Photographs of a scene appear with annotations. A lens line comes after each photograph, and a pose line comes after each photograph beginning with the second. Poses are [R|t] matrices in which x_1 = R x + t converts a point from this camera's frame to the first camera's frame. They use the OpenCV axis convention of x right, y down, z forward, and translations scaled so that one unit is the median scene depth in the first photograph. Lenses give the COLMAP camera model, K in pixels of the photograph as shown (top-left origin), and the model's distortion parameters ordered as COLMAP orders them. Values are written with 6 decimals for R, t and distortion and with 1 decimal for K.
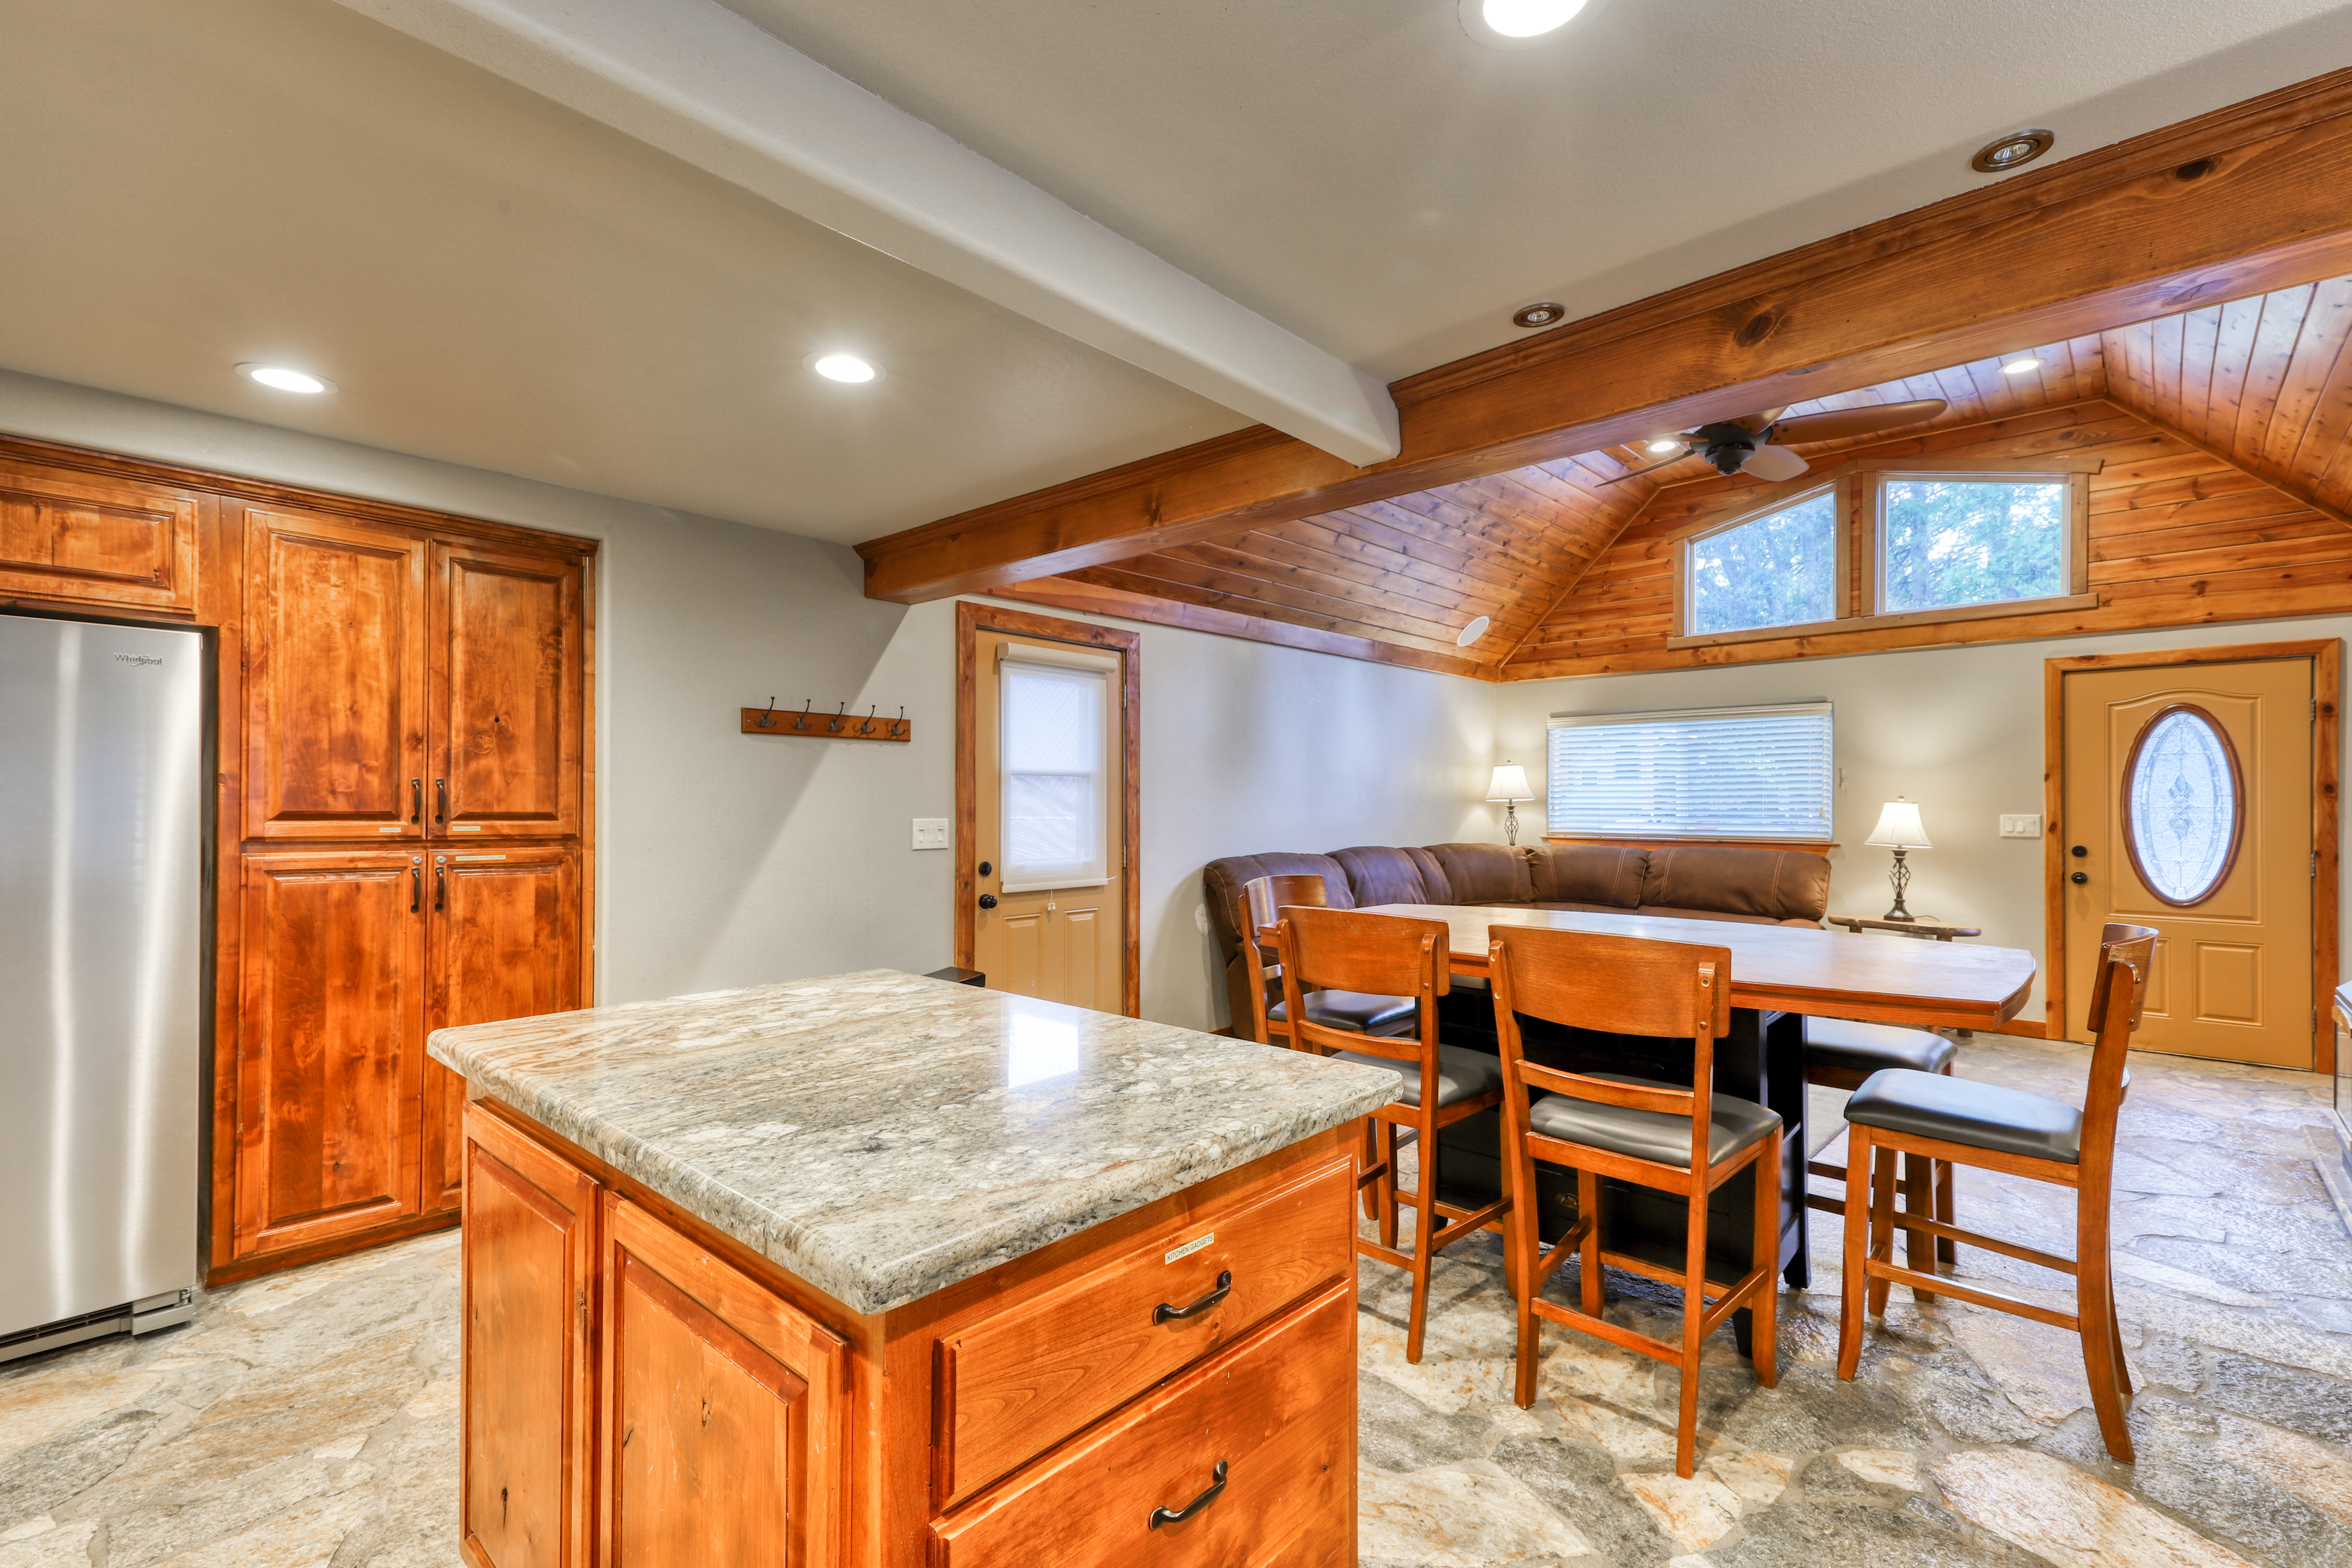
lens RADIAL K [[1088.8, 0, 1184.5], [0, 1088.8, 798.0], [0, 0, 1]] dist [0.022036, -0.004623]
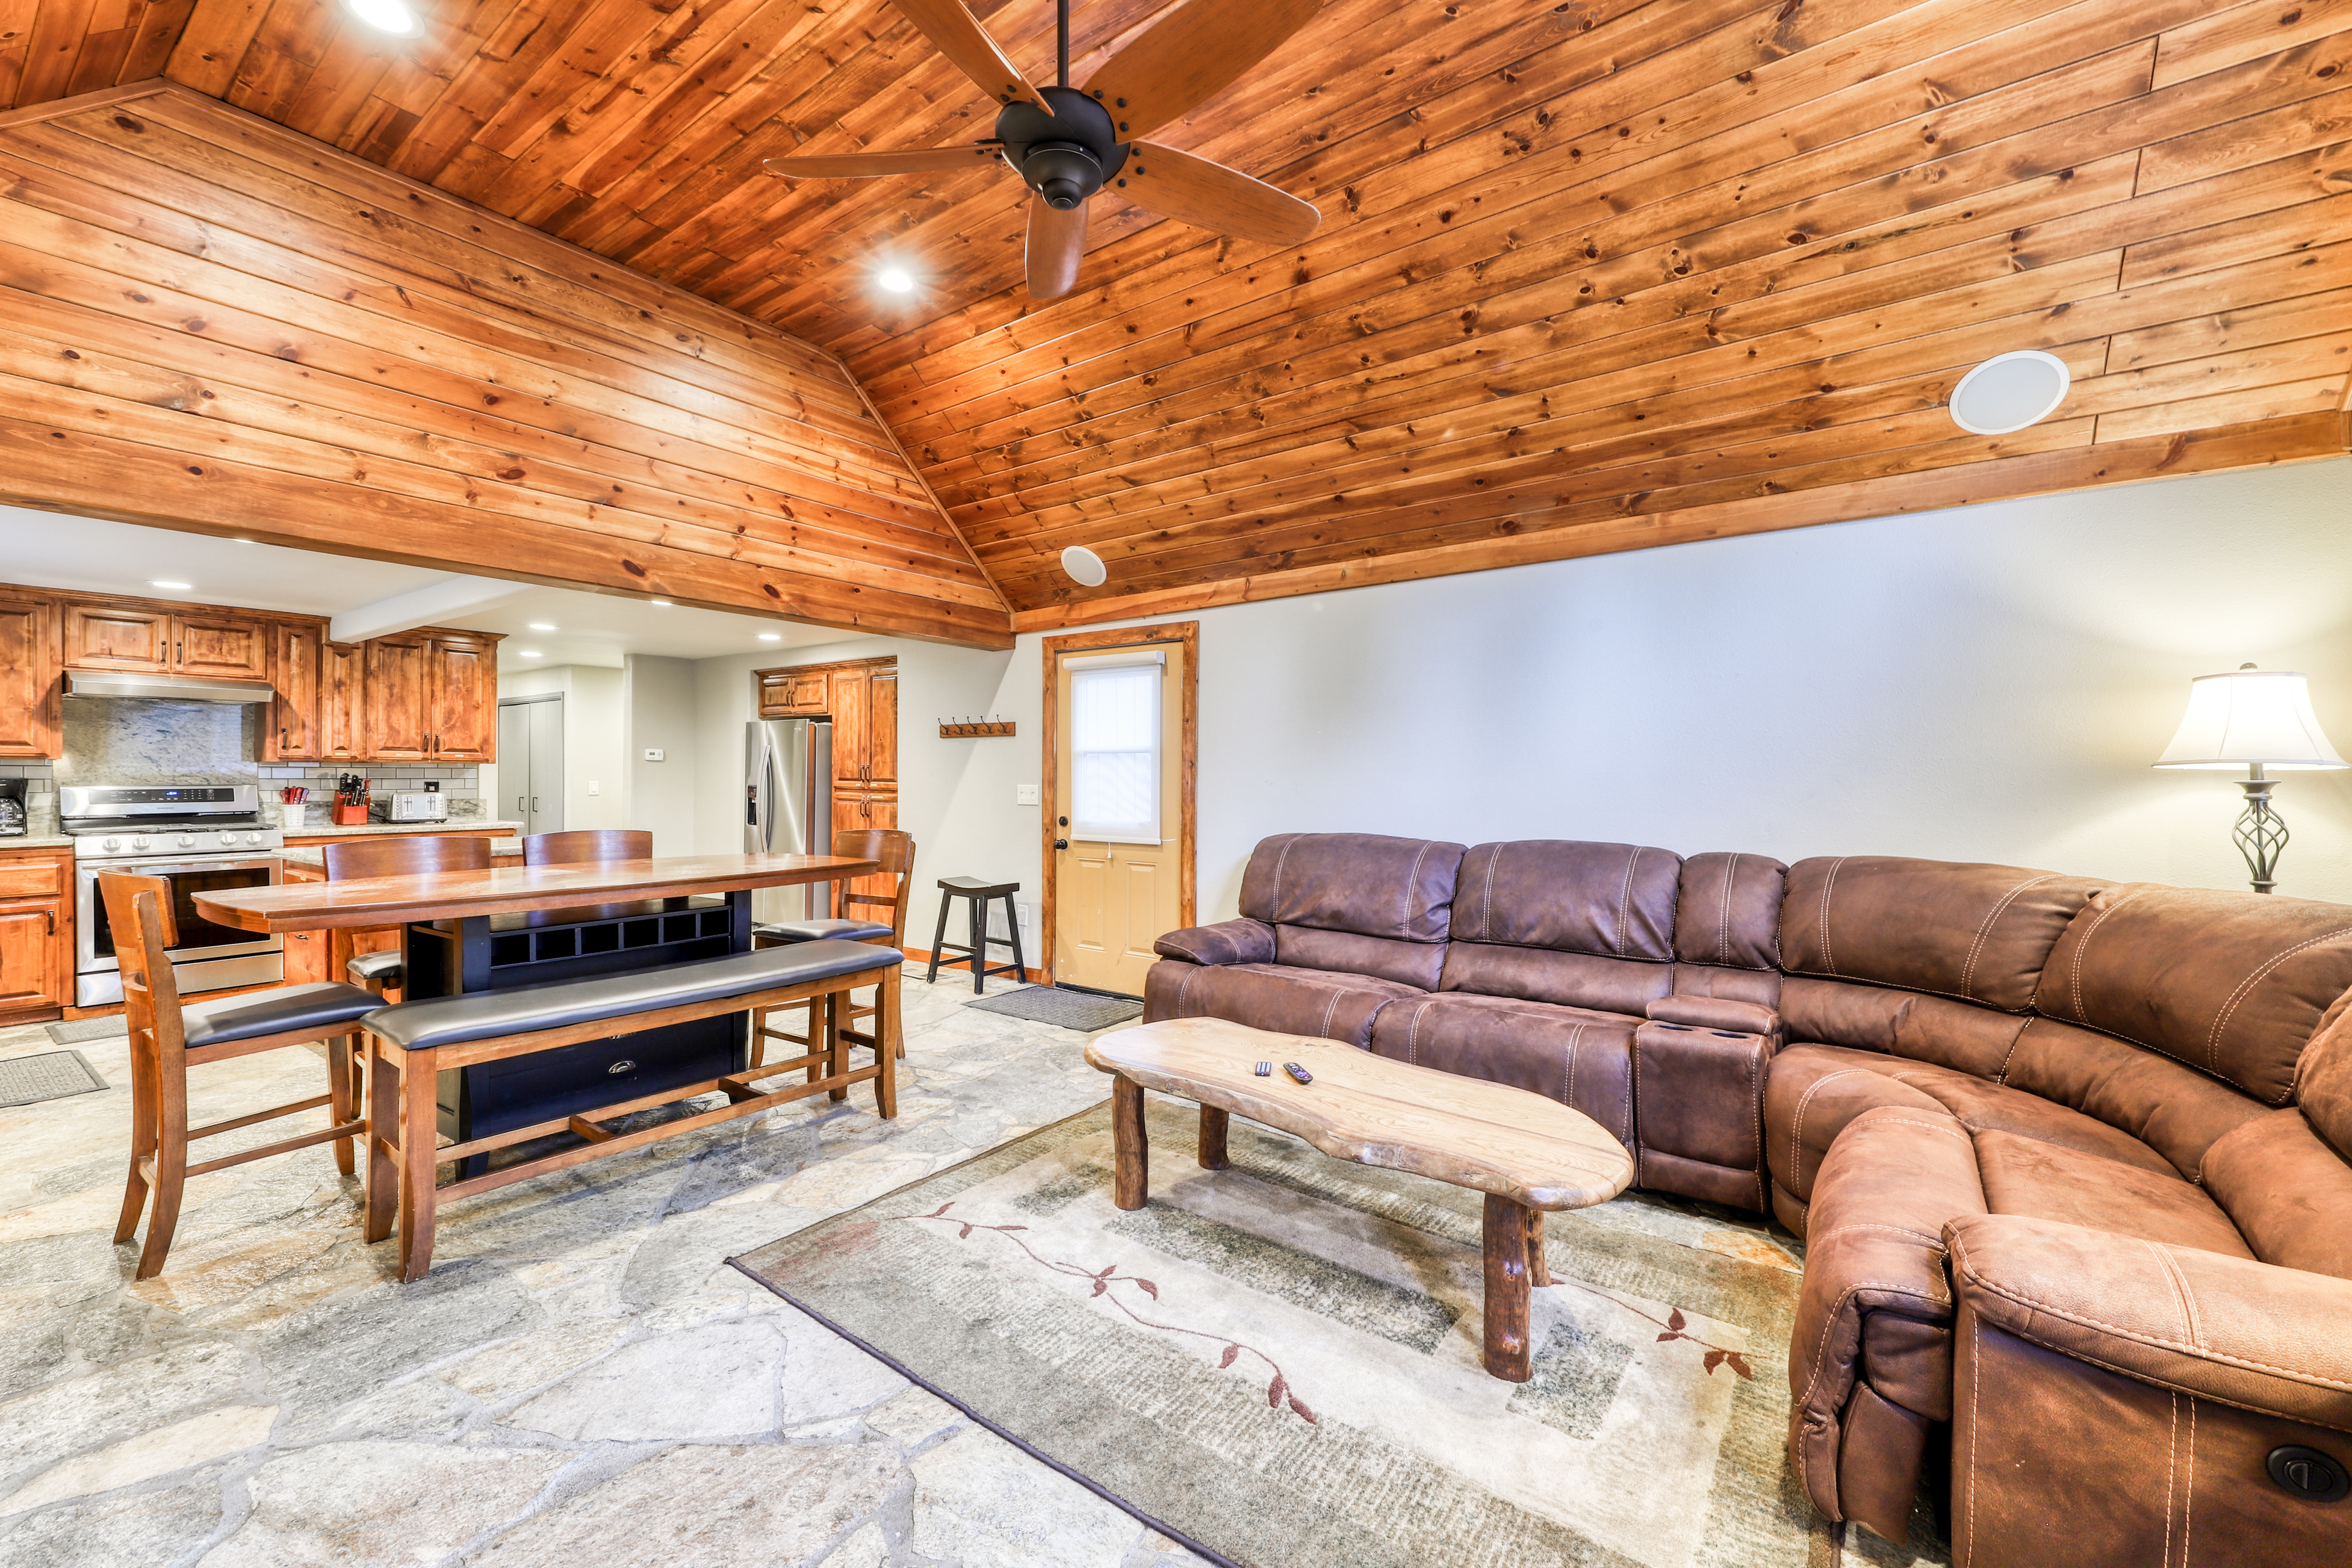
lens RADIAL K [[940.7, 0, 1242.7], [0, 940.7, 782.3], [0, 0, 1]] dist [0.016782, -0.003177]
pose [[0.111423, 0.005208, -0.993759, 1.580489], [0.001991, 0.999983, 0.005464, 0.012288], [0.993771, -0.002587, 0.111411, 1.636656]]
